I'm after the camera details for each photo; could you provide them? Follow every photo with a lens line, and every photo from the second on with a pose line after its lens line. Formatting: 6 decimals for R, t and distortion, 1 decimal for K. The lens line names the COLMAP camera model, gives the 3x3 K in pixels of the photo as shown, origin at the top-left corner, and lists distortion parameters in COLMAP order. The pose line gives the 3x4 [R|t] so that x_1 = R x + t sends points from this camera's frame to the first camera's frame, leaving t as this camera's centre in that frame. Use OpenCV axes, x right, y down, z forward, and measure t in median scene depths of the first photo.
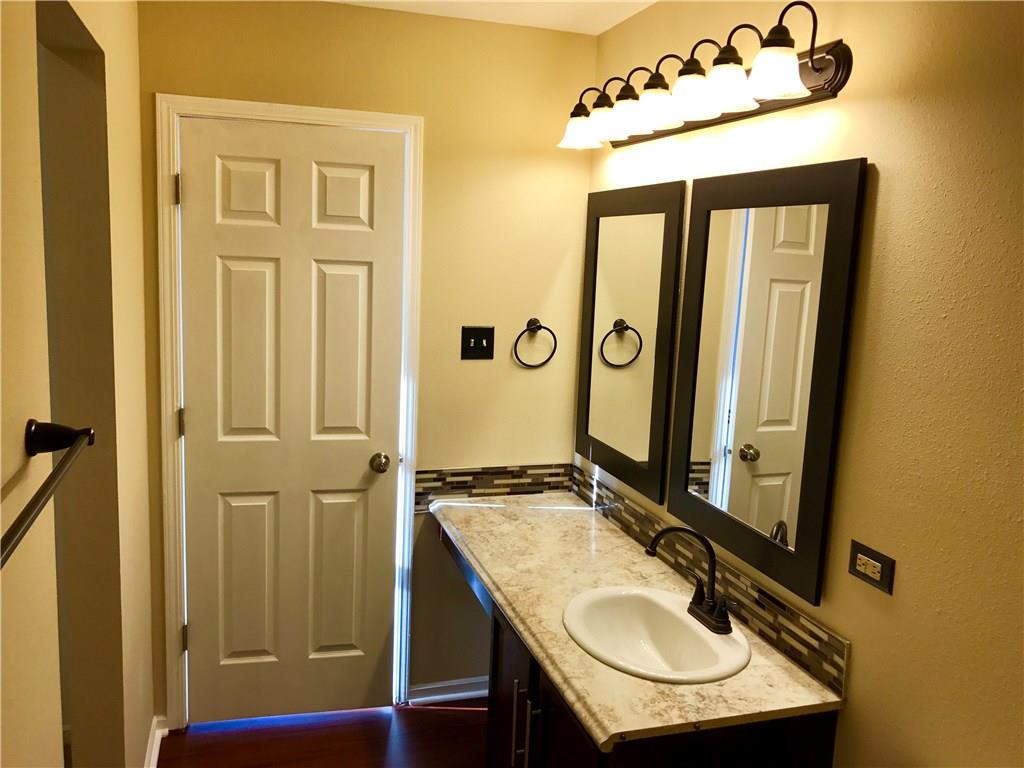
lens RADIAL K [[857.2, 0, 501.3], [0, 857.2, 369.7], [0, 0, 1]] dist [0.121261, -0.387668]
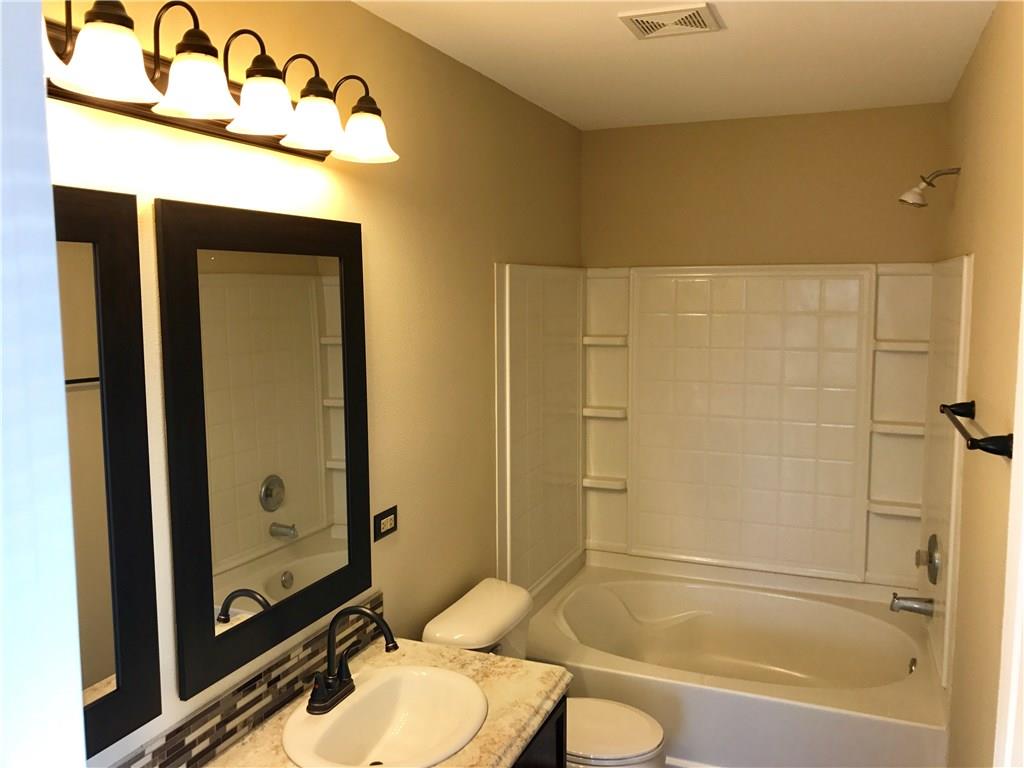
lens RADIAL K [[843.4, 0, 509.2], [0, 843.4, 378.2], [0, 0, 1]] dist [0.009252, 0.005881]
pose [[-0.772078, -0.105336, 0.626737, -0.372003], [0.064502, 0.968088, 0.242167, -0.211879], [-0.632245, 0.227398, -0.740646, 1.254156]]
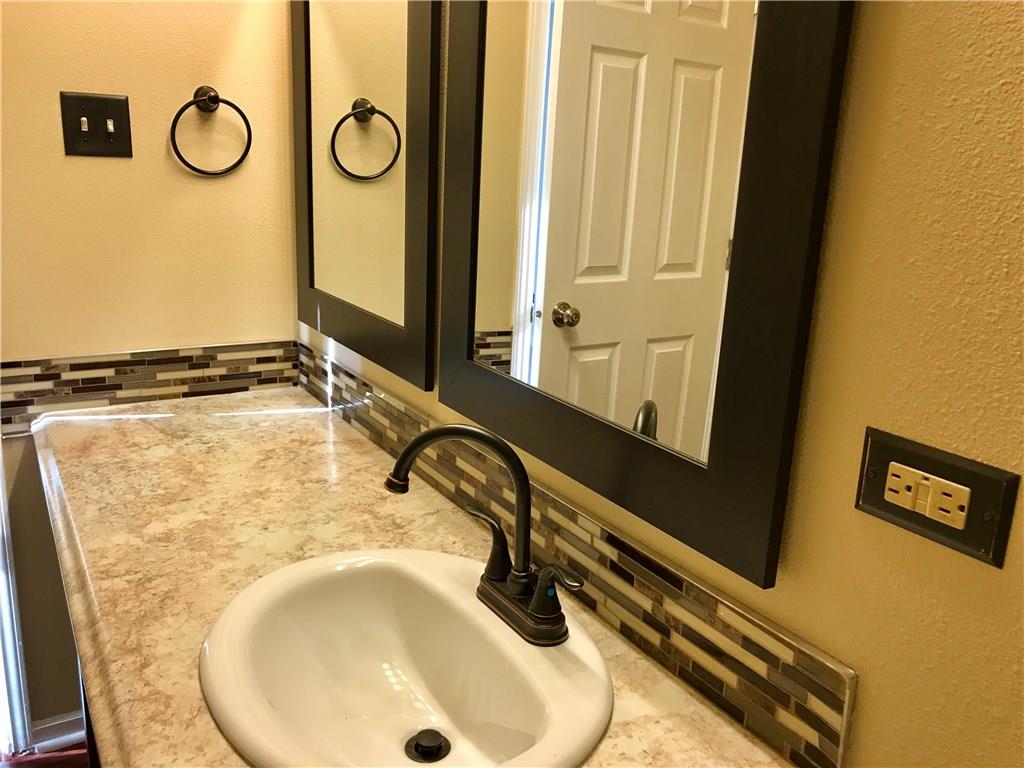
lens RADIAL K [[855.7, 0, 507.9], [0, 855.7, 372.7], [0, 0, 1]] dist [0.083882, -0.137856]
pose [[0.971126, -0.056164, 0.231861, 0.109952], [0.030693, 0.993230, 0.112037, 0.086882], [-0.236584, -0.101686, 0.966275, 0.467758]]
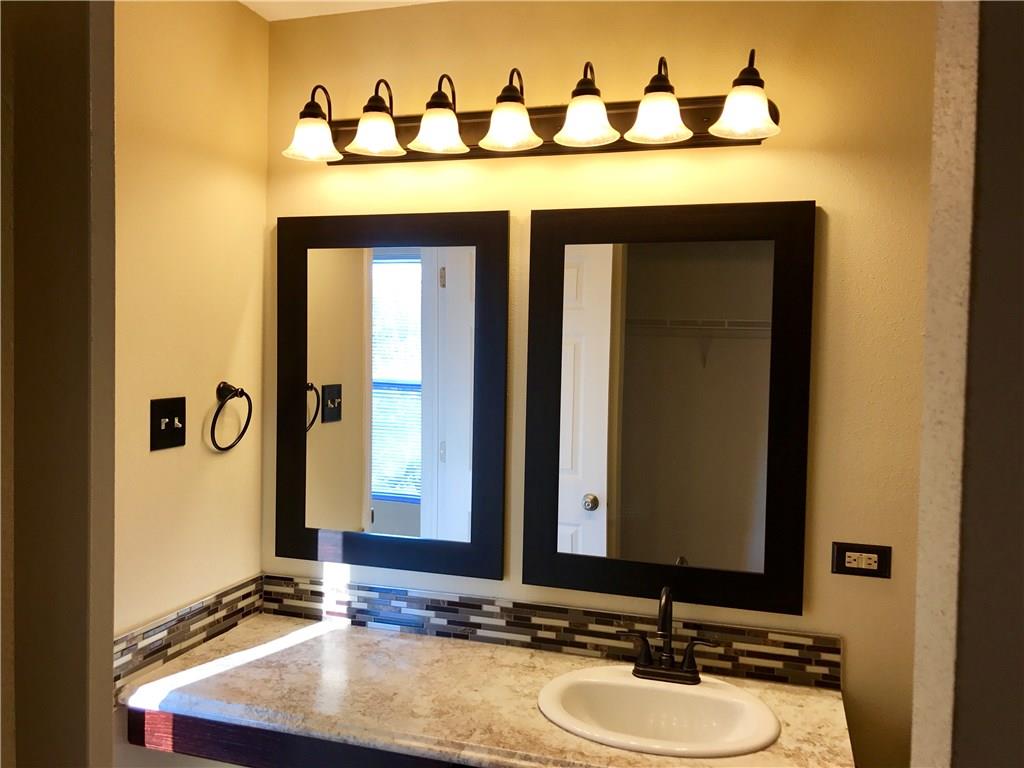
lens RADIAL K [[857.3, 0, 509.4], [0, 857.3, 367.5], [0, 0, 1]] dist [0.007102, 0.002036]
pose [[0.565671, -0.049347, 0.823153, -0.512950], [0.117550, 0.992839, -0.021262, -0.035819], [-0.816209, 0.108789, 0.567421, 0.491172]]
